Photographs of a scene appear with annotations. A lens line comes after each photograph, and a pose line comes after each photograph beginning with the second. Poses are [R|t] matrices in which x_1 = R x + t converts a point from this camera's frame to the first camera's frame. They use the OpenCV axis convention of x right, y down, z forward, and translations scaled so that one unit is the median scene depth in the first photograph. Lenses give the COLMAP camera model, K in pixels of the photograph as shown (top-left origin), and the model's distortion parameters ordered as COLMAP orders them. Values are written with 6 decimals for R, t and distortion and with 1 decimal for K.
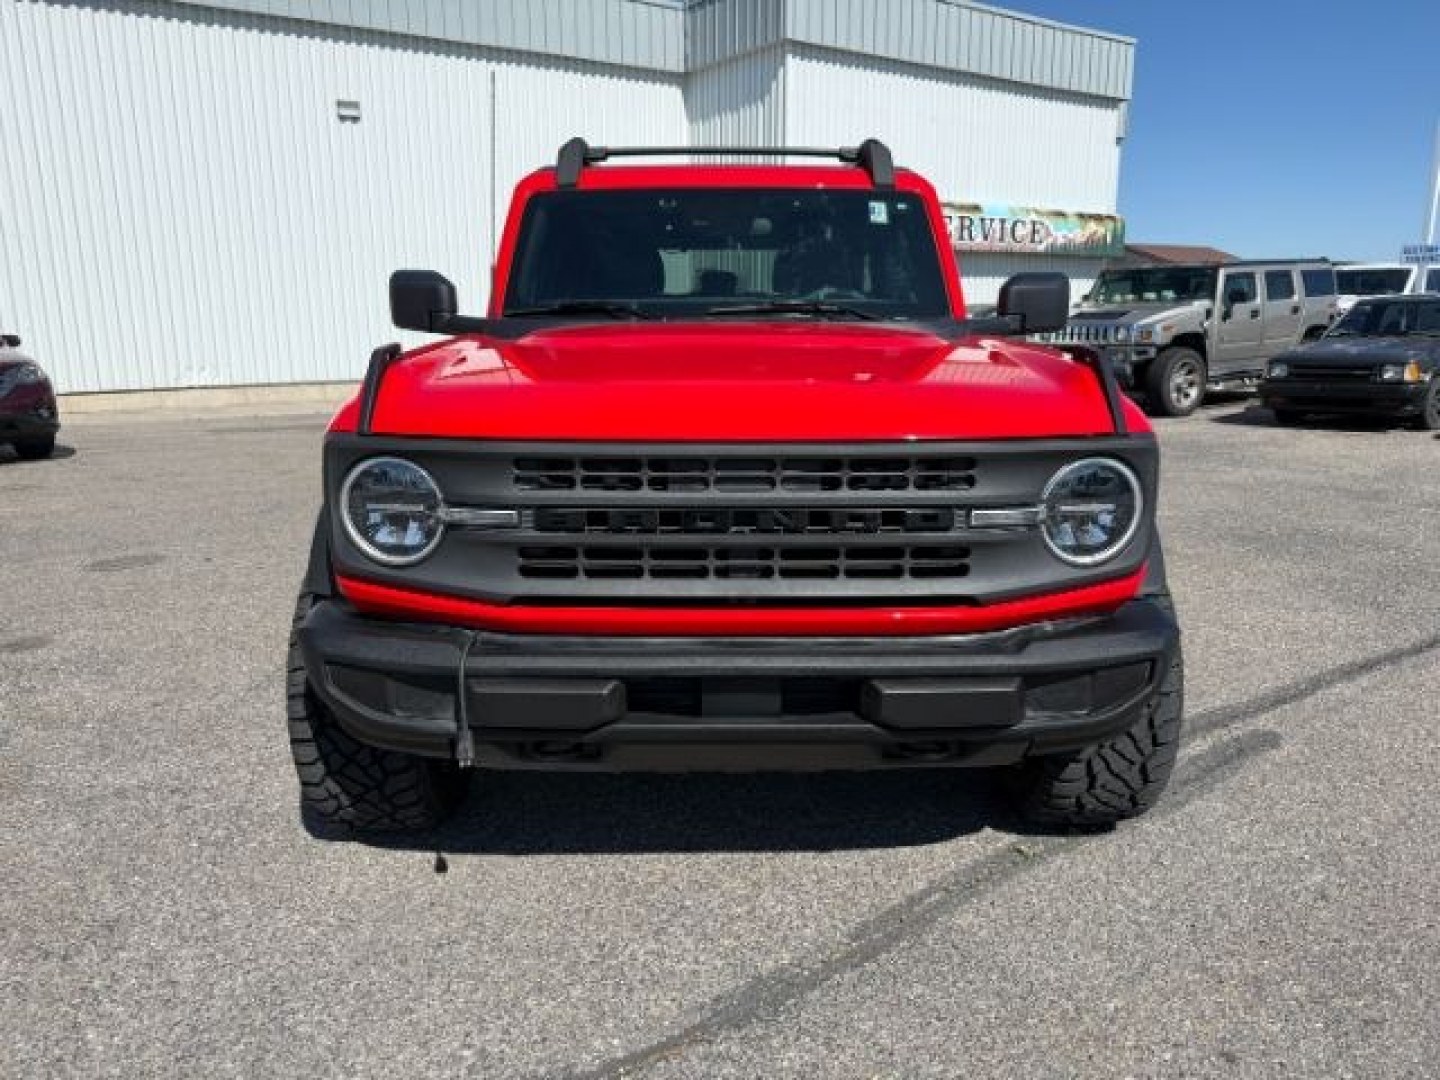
lens RADIAL K [[1039.2, 0, 747.3], [0, 1039.2, 521.5], [0, 0, 1]] dist [-0.003517, -0.000224]
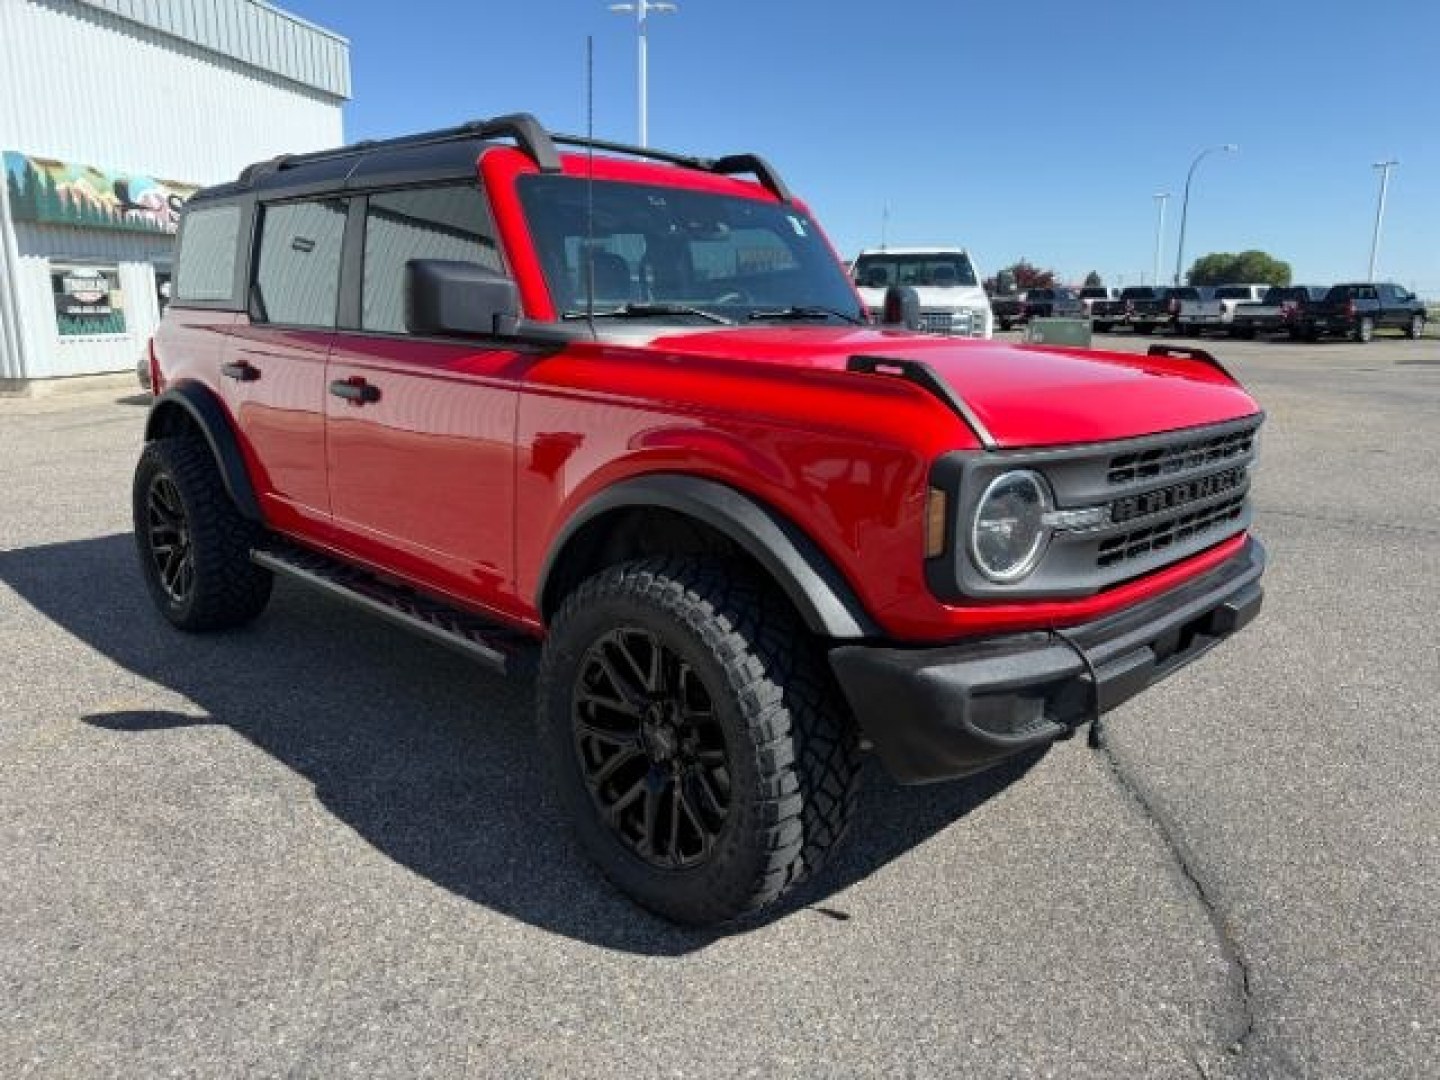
lens RADIAL K [[1033.0, 0, 720.8], [0, 1033.0, 513.0], [0, 0, 1]] dist [-0.007961, -0.005032]
pose [[0.705853, -0.126801, 0.696917, -0.922922], [0.127922, 0.990490, 0.050652, -0.080778], [-0.696712, 0.053398, 0.715360, 0.375365]]
